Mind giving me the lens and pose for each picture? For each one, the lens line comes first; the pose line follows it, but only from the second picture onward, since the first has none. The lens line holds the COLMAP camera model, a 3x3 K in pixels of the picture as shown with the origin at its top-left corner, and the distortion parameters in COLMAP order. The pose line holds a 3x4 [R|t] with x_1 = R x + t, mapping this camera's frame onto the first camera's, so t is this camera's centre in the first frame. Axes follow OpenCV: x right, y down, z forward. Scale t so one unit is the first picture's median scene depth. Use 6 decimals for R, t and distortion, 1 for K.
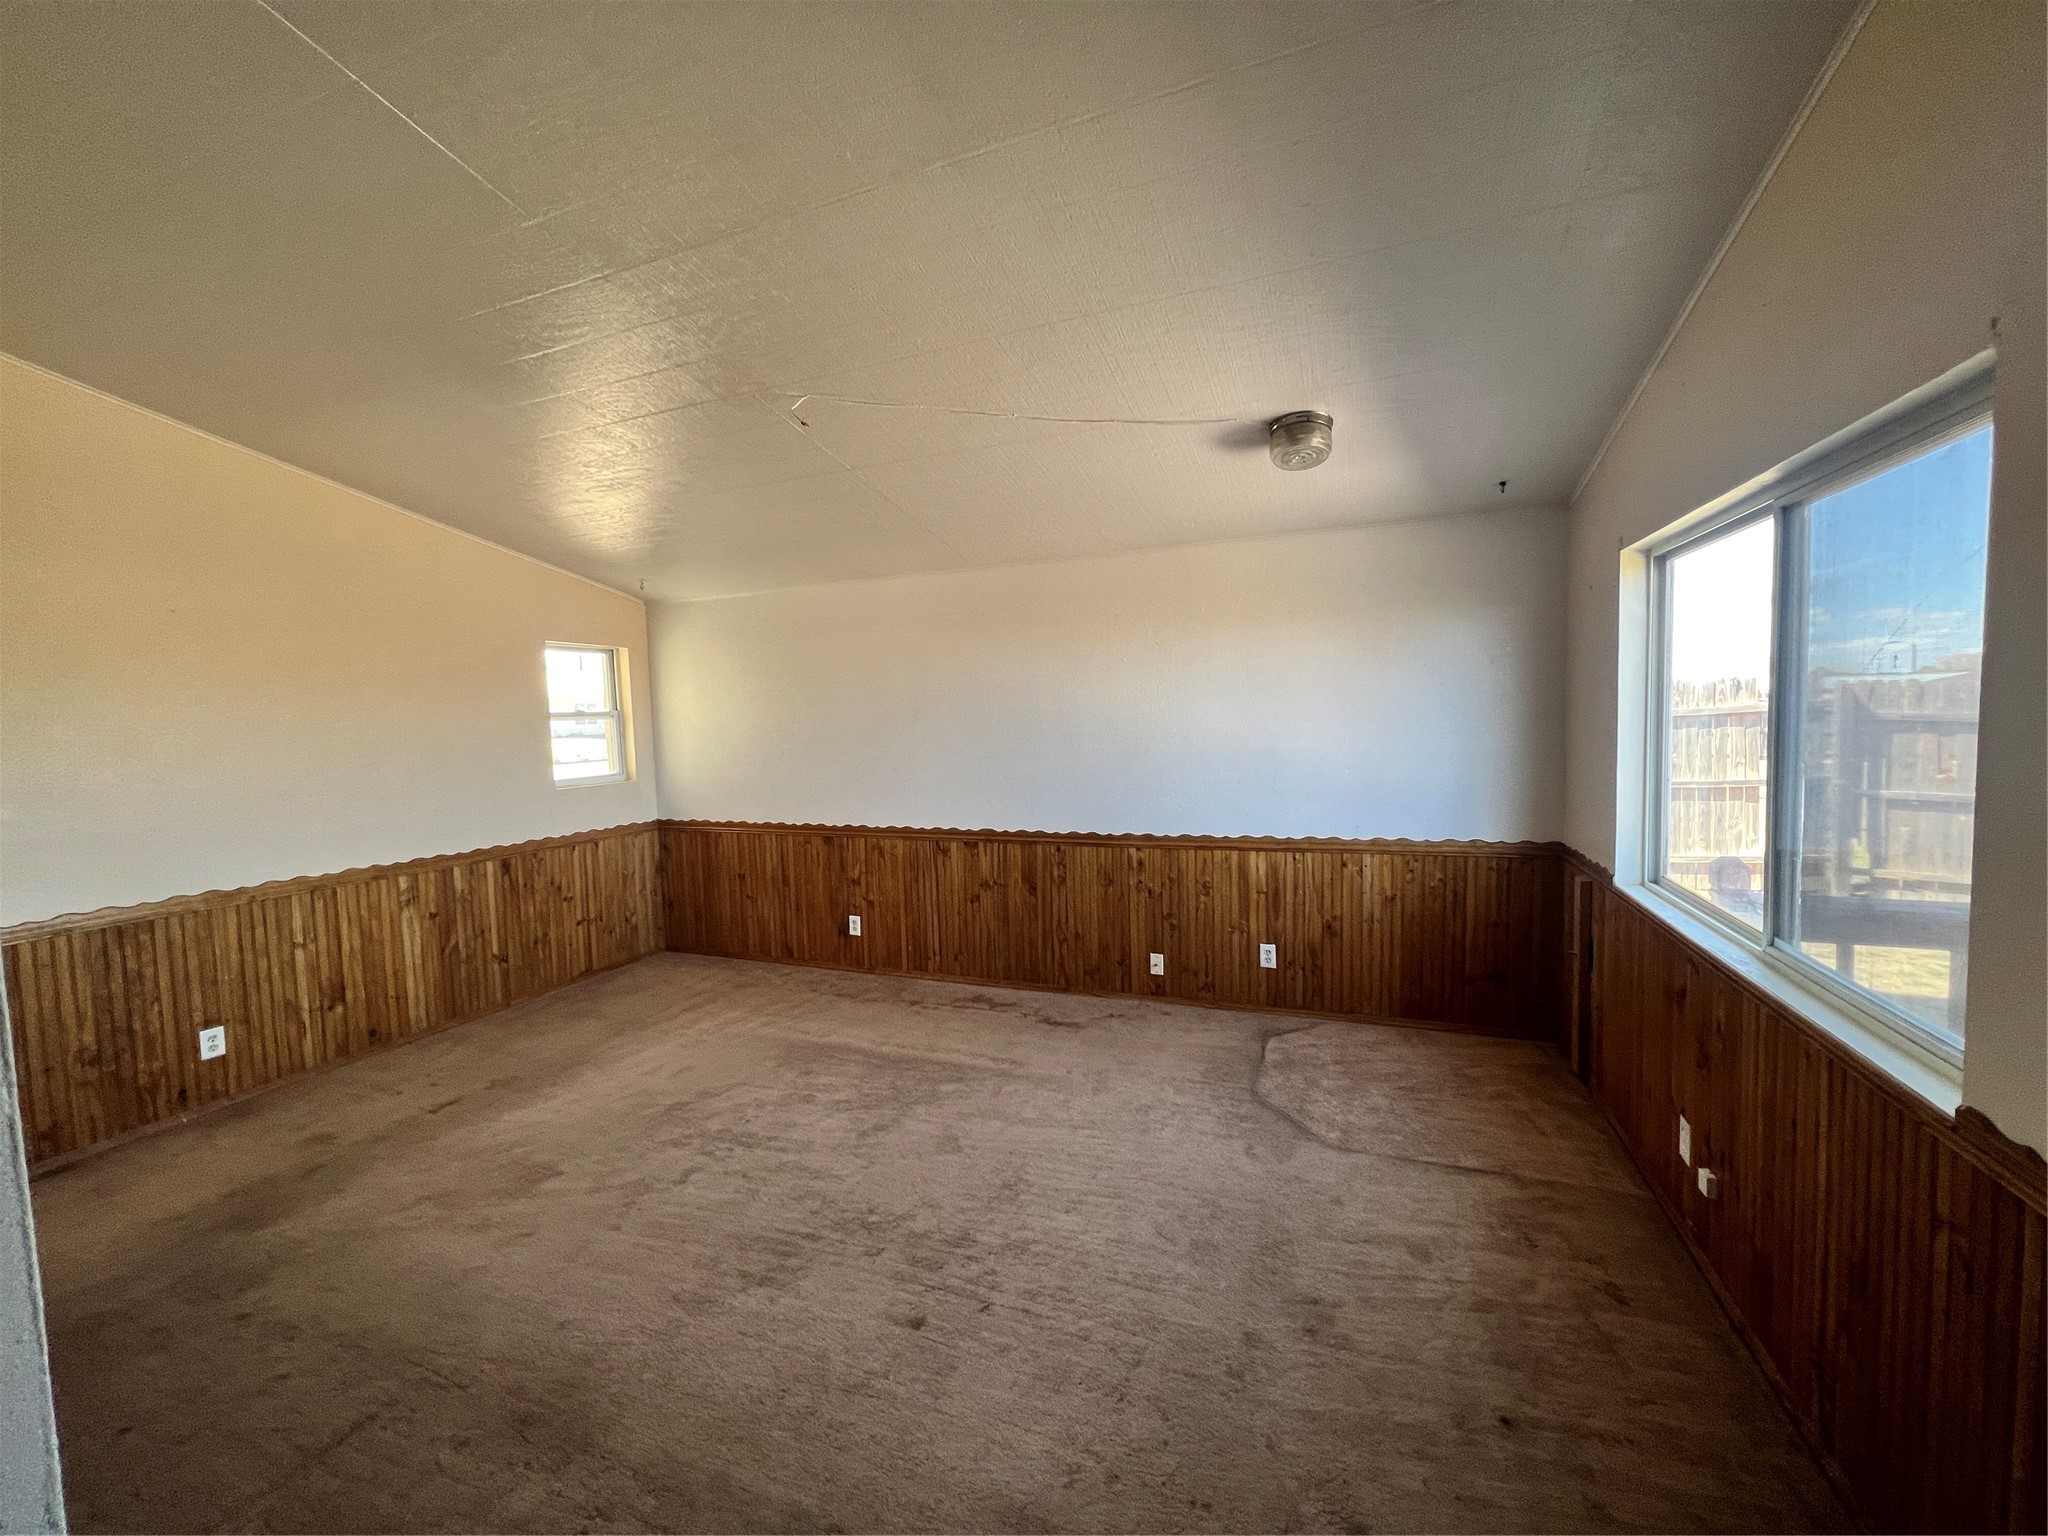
lens RADIAL K [[818.1, 0, 1027.1], [0, 818.1, 762.8], [0, 0, 1]] dist [-0.001119, 0.000225]
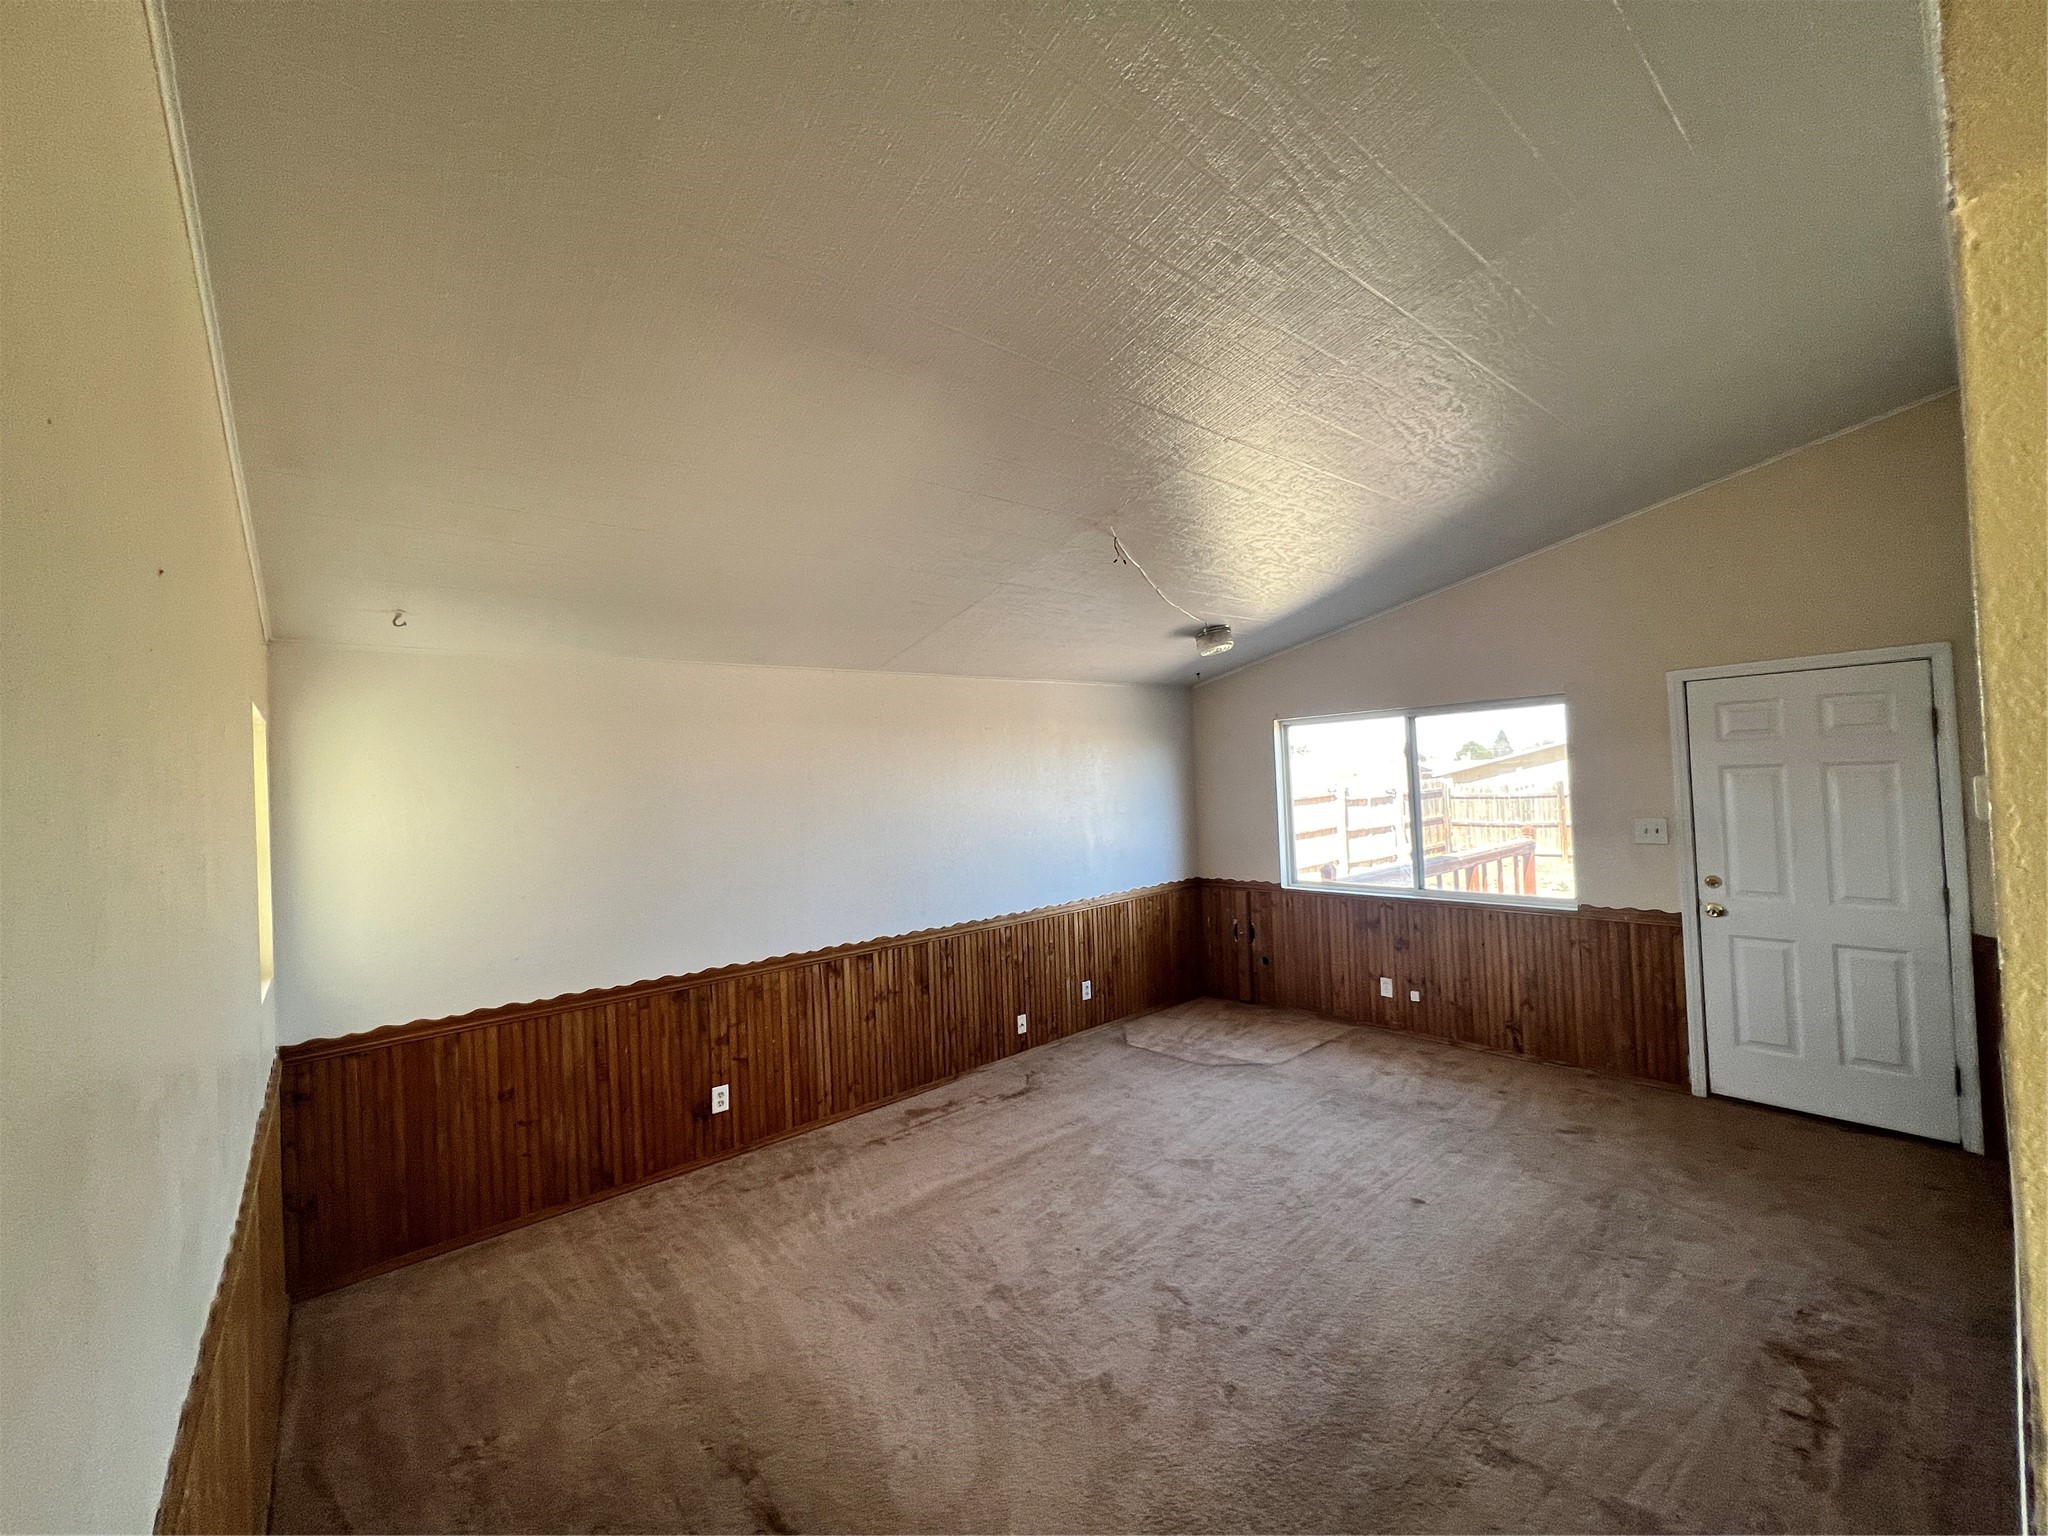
lens RADIAL K [[814.0, 0, 1029.3], [0, 814.0, 769.6], [0, 0, 1]] dist [-0.000999, 0.001029]
pose [[0.469845, 0.019156, 0.882541, -0.882088], [0.090499, 0.993451, -0.069744, -0.035691], [-0.878098, 0.112638, 0.465035, 0.404953]]
